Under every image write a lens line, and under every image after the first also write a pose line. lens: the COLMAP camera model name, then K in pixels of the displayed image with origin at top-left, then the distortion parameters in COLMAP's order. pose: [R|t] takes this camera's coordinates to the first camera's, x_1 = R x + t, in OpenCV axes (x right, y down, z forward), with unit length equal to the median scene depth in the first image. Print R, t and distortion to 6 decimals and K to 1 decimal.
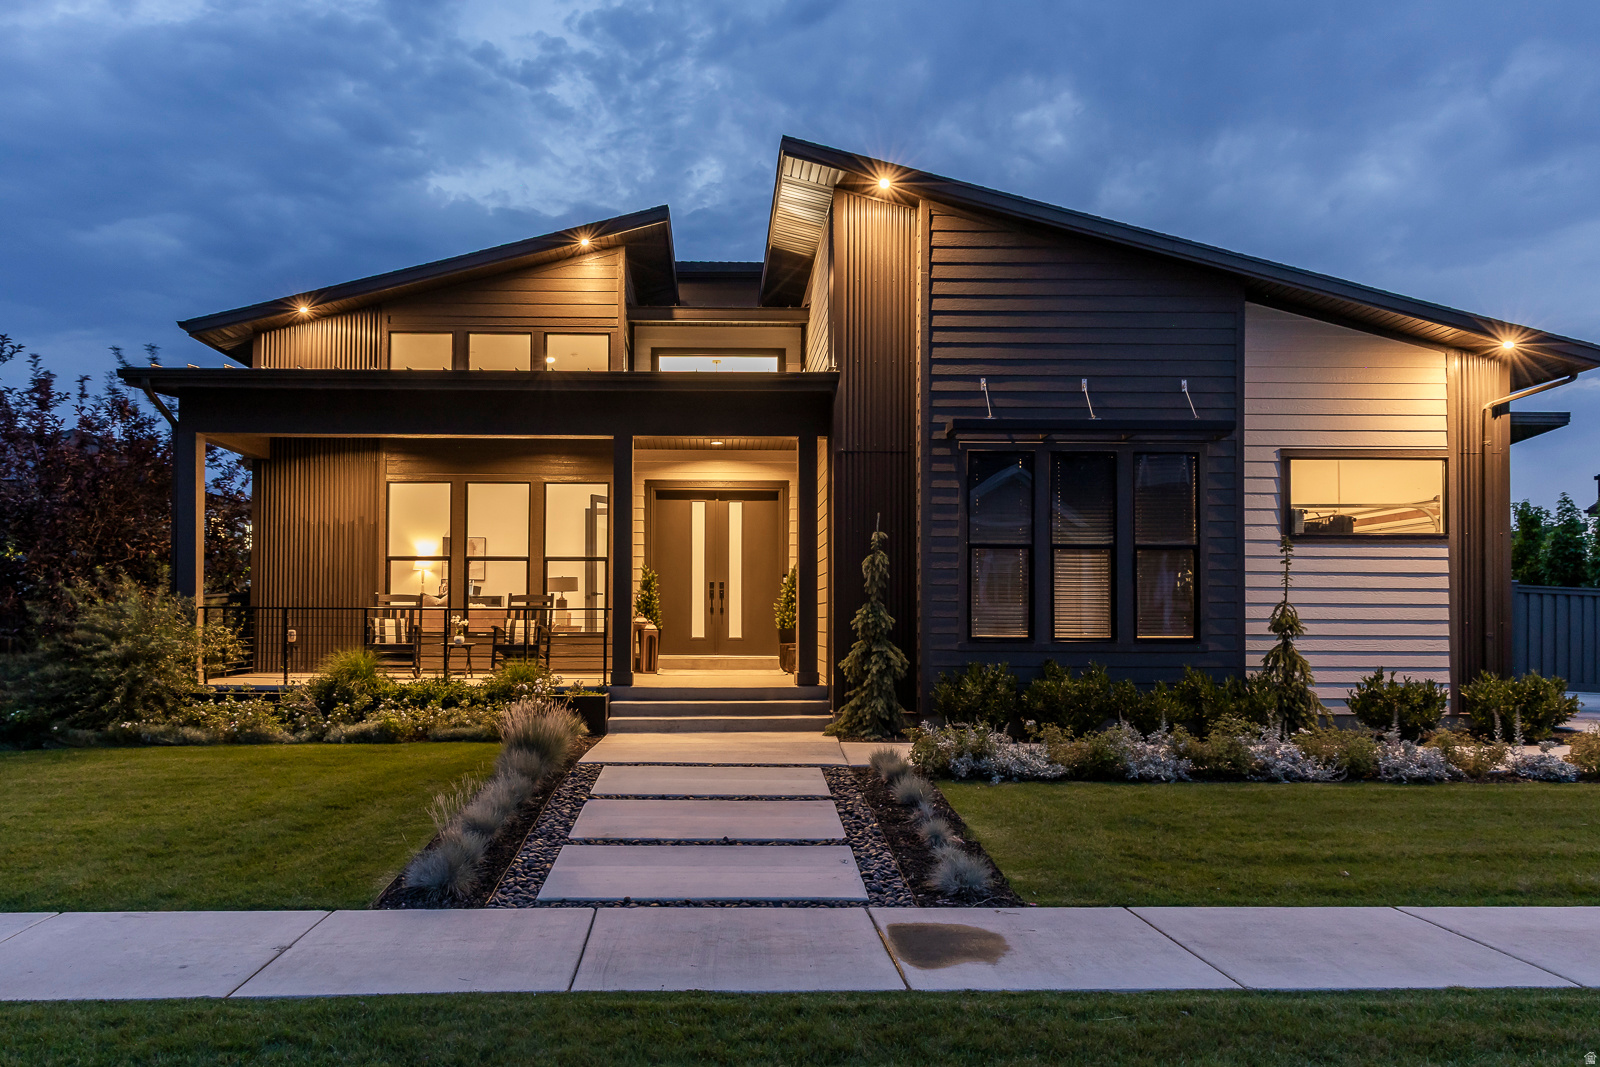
lens RADIAL K [[1171.2, 0, 737.1], [0, 1171.2, 595.8], [0, 0, 1]] dist [0.003647, -0.000541]
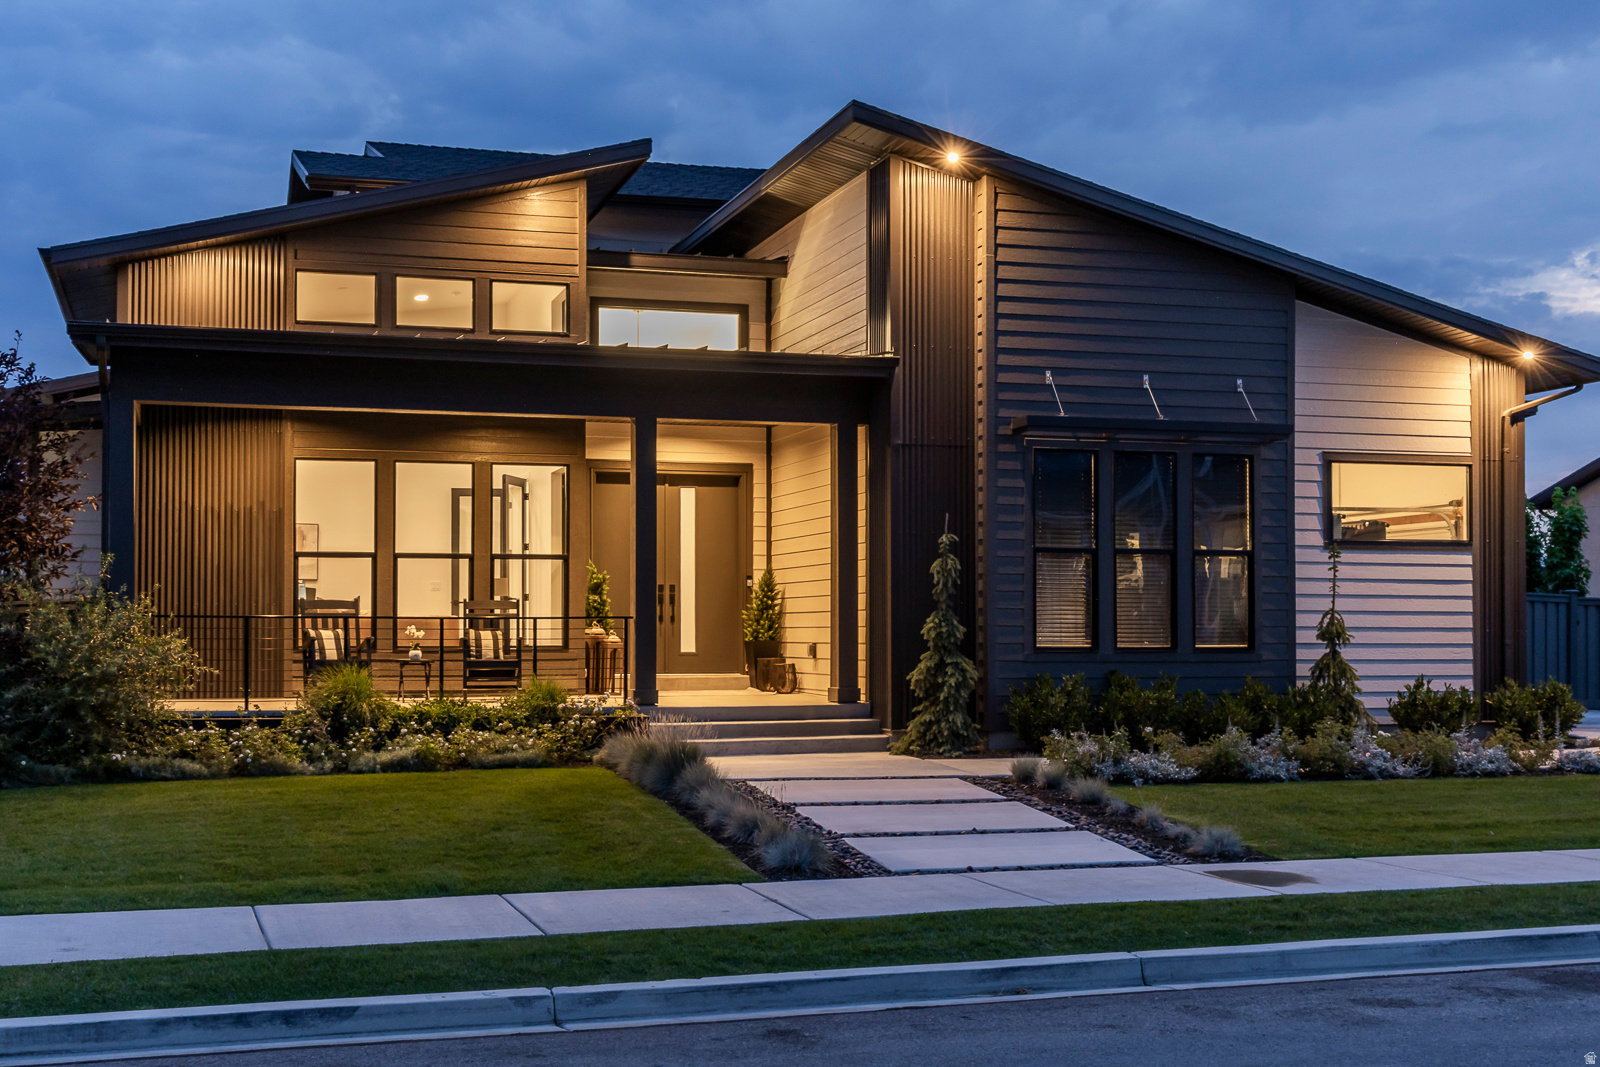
lens RADIAL K [[1852.9, 0, 748.4], [0, 1852.9, 601.3], [0, 0, 1]] dist [0.005745, 0.003673]
pose [[0.965385, 0.001397, 0.260824, -0.406879], [-0.002007, 0.999996, 0.002074, -0.003921], [-0.260820, -0.002525, 0.965384, -0.367890]]
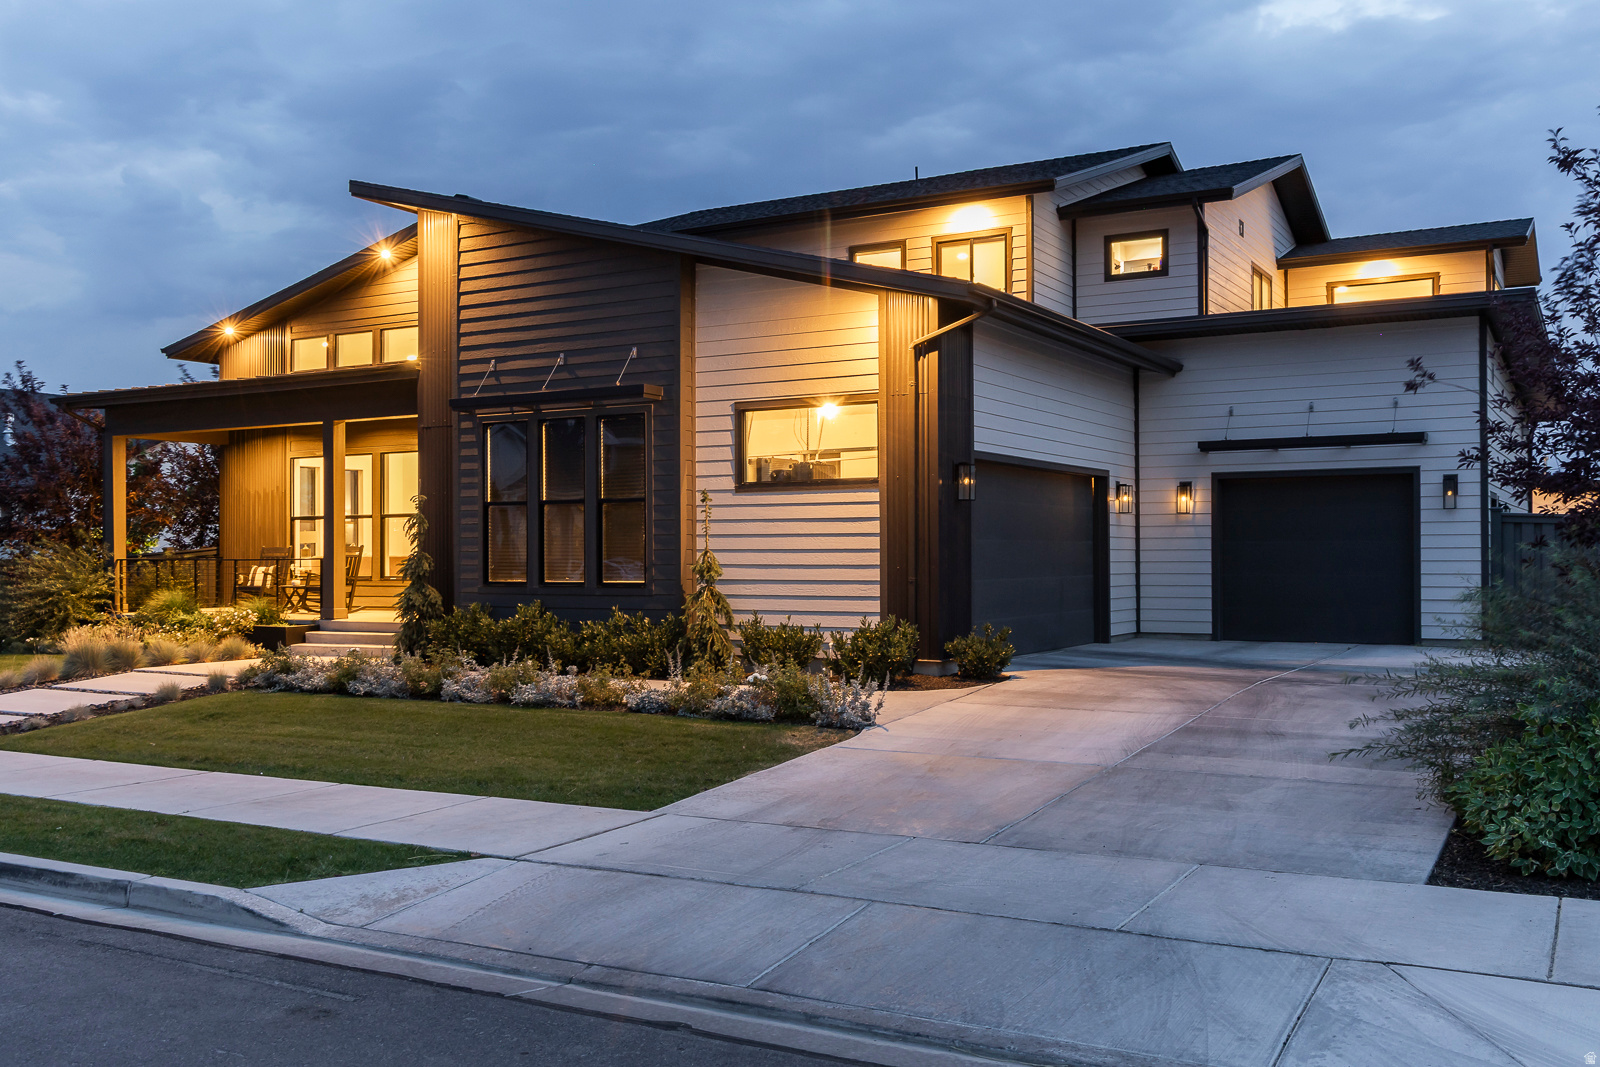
lens RADIAL K [[1465.7, 0, 800.0], [0, 1465.7, 533.5], [0, 0, 1]] dist [0.055777, -0.133734]
pose [[0.857283, -0.015901, -0.514601, 1.222050], [0.018454, 0.999830, -0.000151, -0.006928], [0.514515, -0.009367, 0.857430, -0.100983]]
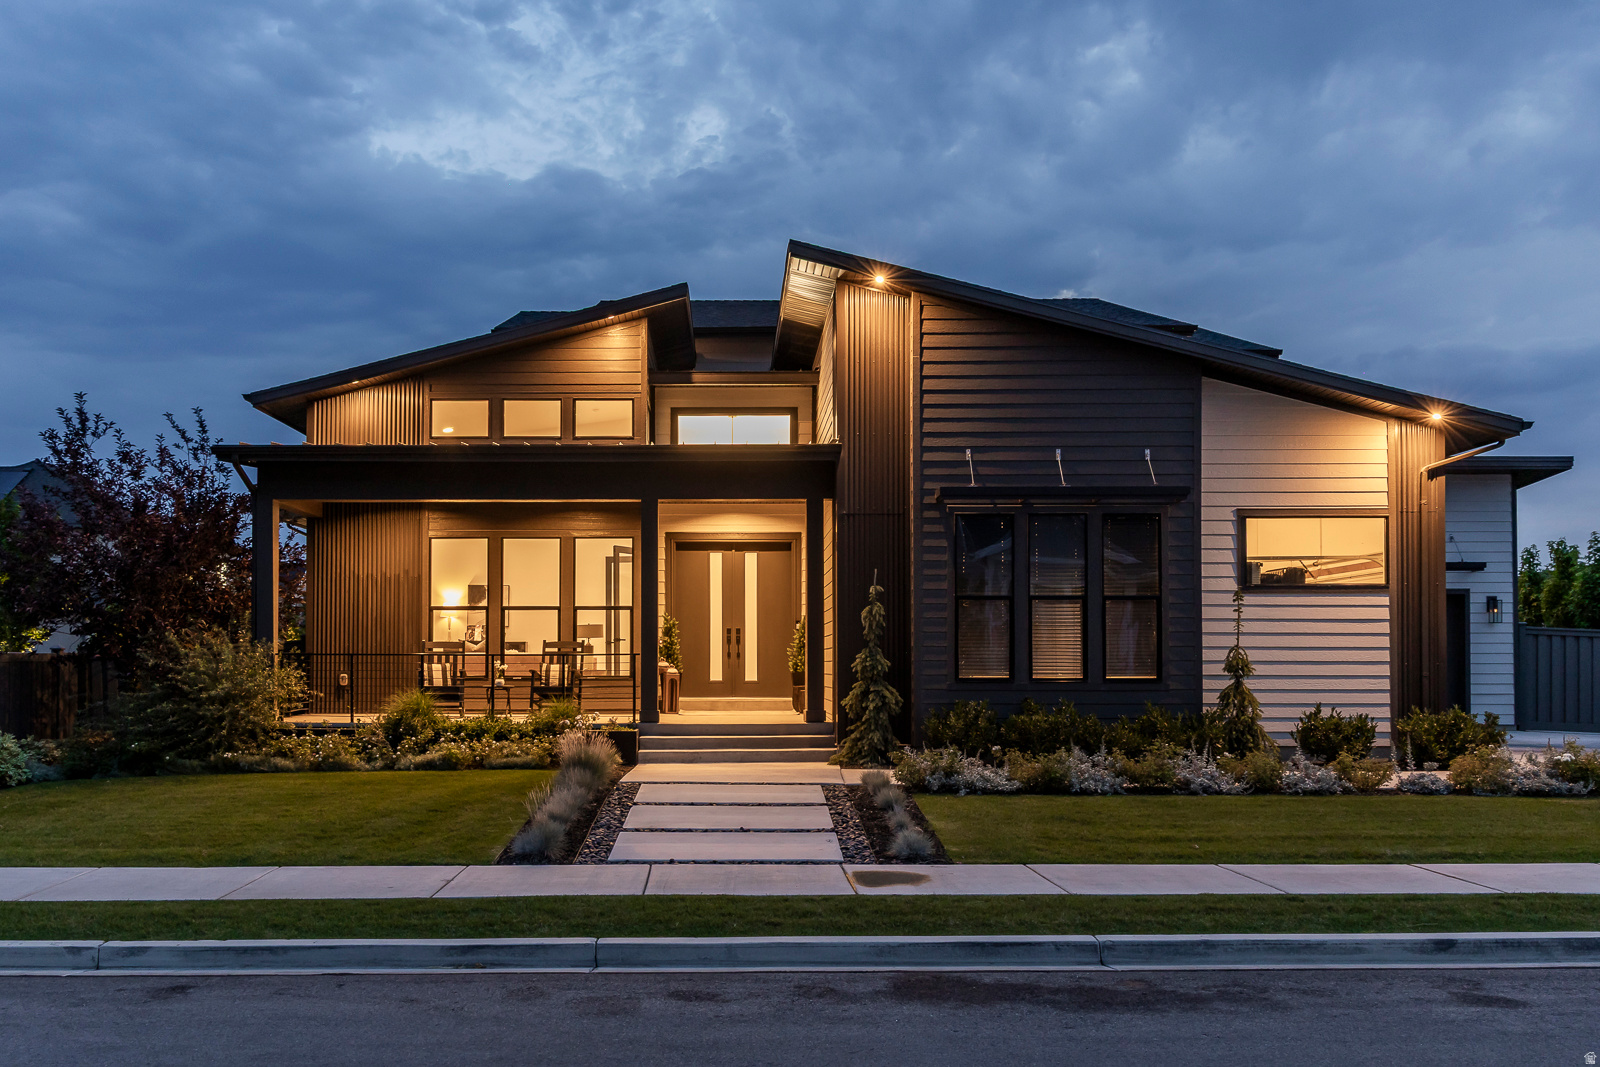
lens RADIAL K [[1395.9, 0, 721.5], [0, 1395.9, 637.1], [0, 0, 1]] dist [-0.002453, 0.006138]
pose [[0.999673, -0.003933, -0.025277, 0.004964], [0.003935, 0.999992, 0.000036, -0.005149], [0.025277, -0.000136, 0.999680, -0.354162]]
